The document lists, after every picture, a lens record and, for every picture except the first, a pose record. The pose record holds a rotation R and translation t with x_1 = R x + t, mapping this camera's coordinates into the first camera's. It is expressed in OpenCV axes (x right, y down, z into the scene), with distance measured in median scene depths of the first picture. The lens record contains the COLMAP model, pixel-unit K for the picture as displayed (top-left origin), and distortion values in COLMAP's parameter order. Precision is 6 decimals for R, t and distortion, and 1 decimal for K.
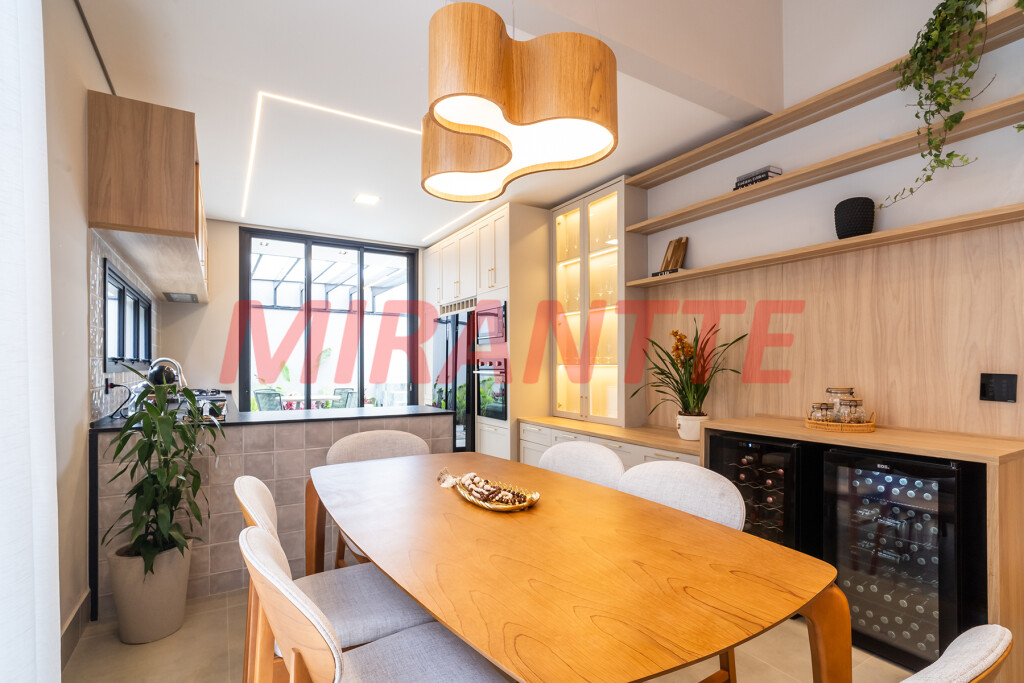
lens RADIAL K [[486.2, 0, 509.9], [0, 486.2, 359.9], [0, 0, 1]] dist [0.002320, 0.001236]
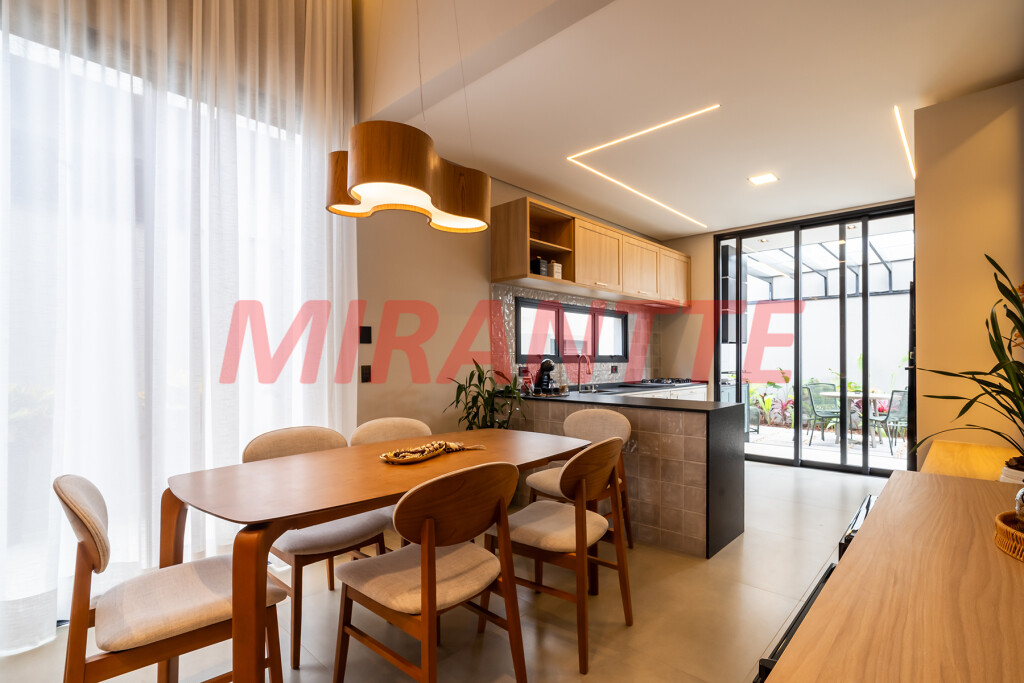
lens RADIAL K [[486.2, 0, 509.9], [0, 486.2, 359.9], [0, 0, 1]] dist [0.002320, 0.001236]
pose [[0.279770, -0.001259, -0.960066, 0.975872], [0.011932, 0.999926, 0.002166, 0.011764], [0.959993, -0.012062, 0.279764, 0.587834]]
